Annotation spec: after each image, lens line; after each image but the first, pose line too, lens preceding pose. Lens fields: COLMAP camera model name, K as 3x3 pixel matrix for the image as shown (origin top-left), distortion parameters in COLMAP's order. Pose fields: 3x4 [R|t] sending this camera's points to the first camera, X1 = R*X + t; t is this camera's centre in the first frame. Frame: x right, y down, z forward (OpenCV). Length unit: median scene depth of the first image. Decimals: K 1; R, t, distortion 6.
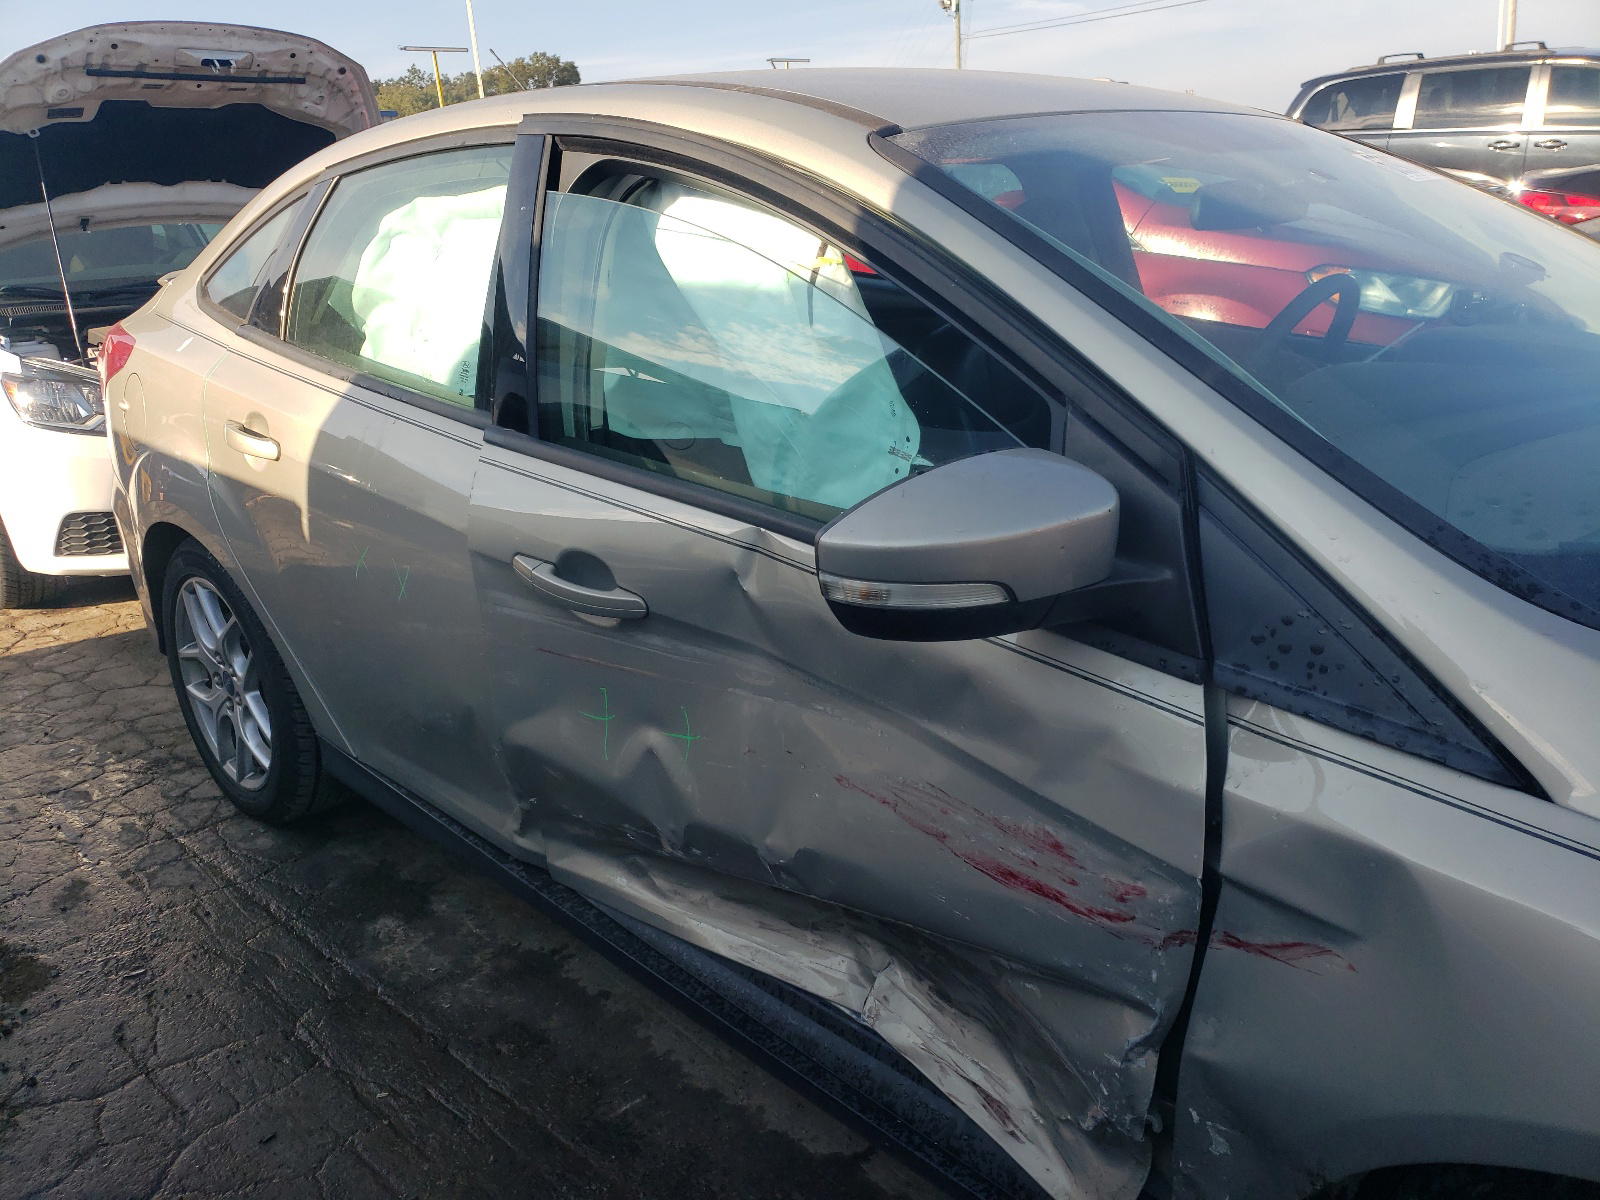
lens RADIAL K [[1165.8, 0, 837.4], [0, 1165.8, 598.0], [0, 0, 1]] dist [0.156782, -0.142712]
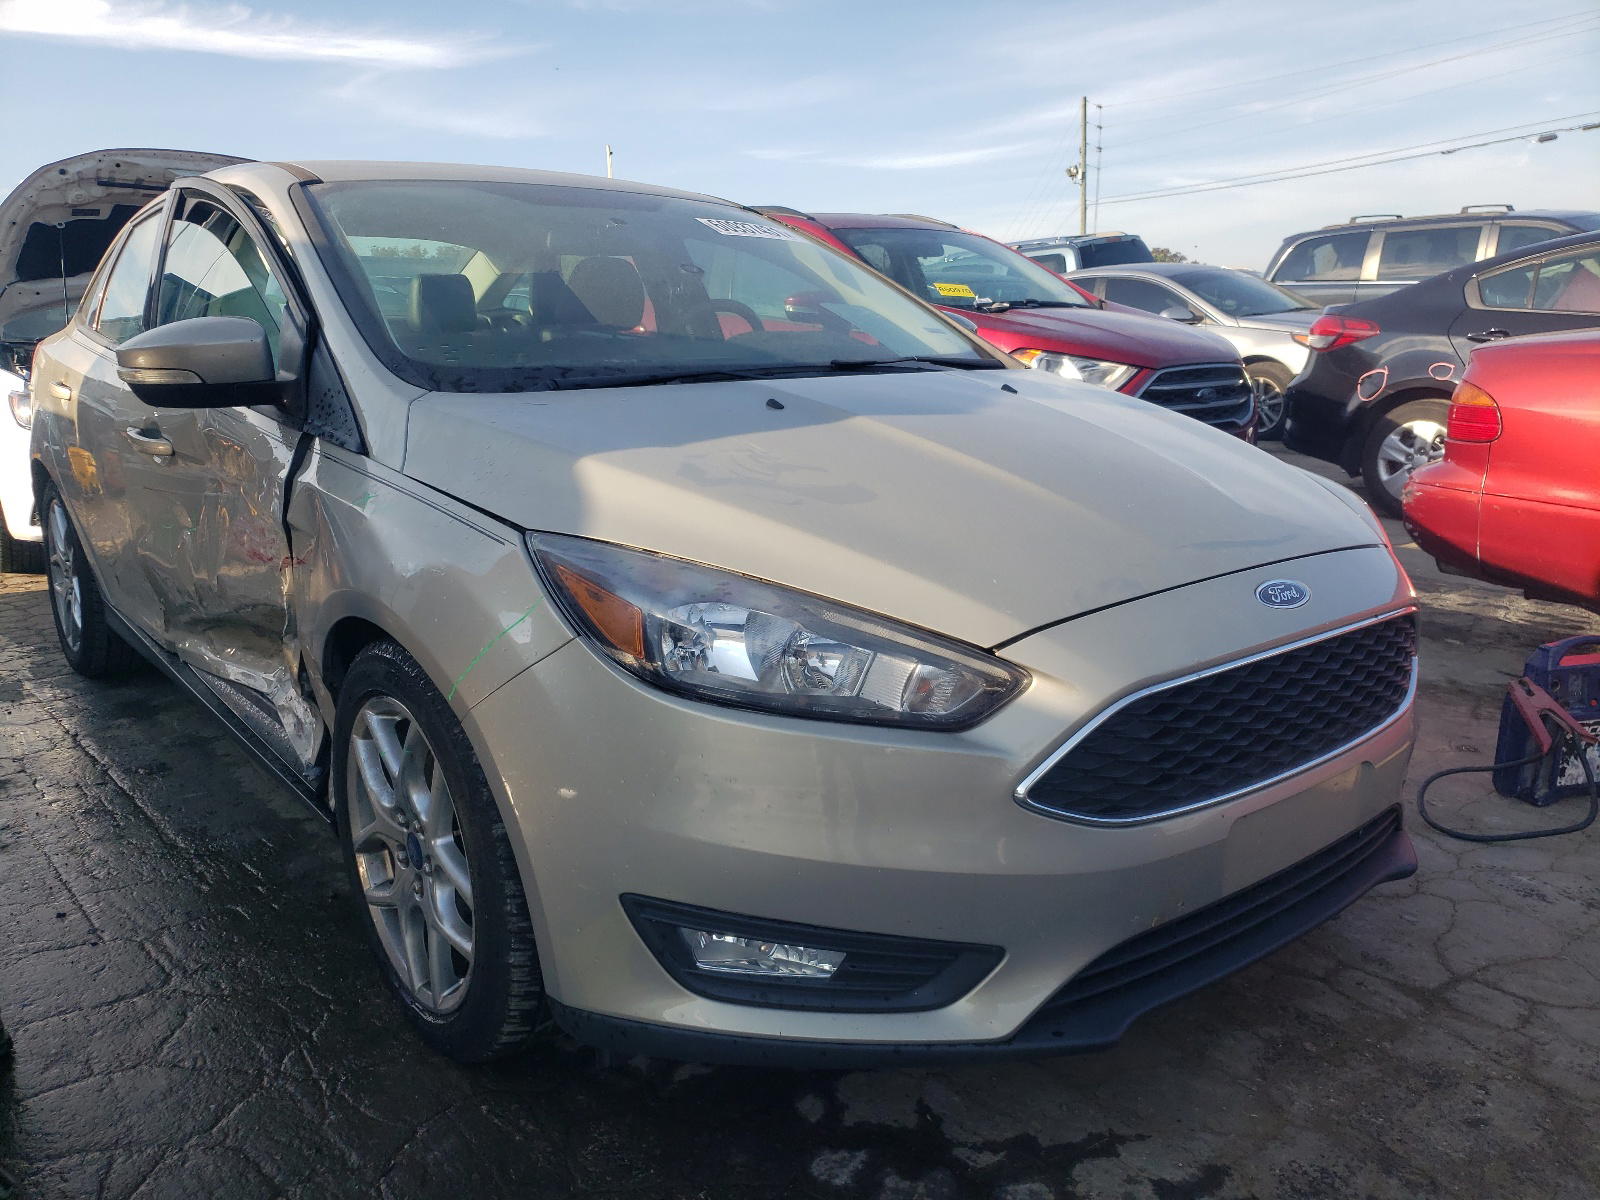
lens RADIAL K [[1165.8, 0, 837.4], [0, 1165.8, 598.0], [0, 0, 1]] dist [0.156782, -0.142712]
pose [[0.994157, 0.050271, -0.095522, 0.368830], [-0.060830, 0.991951, -0.111051, 0.136603], [0.089170, 0.116213, 0.989213, -0.235257]]
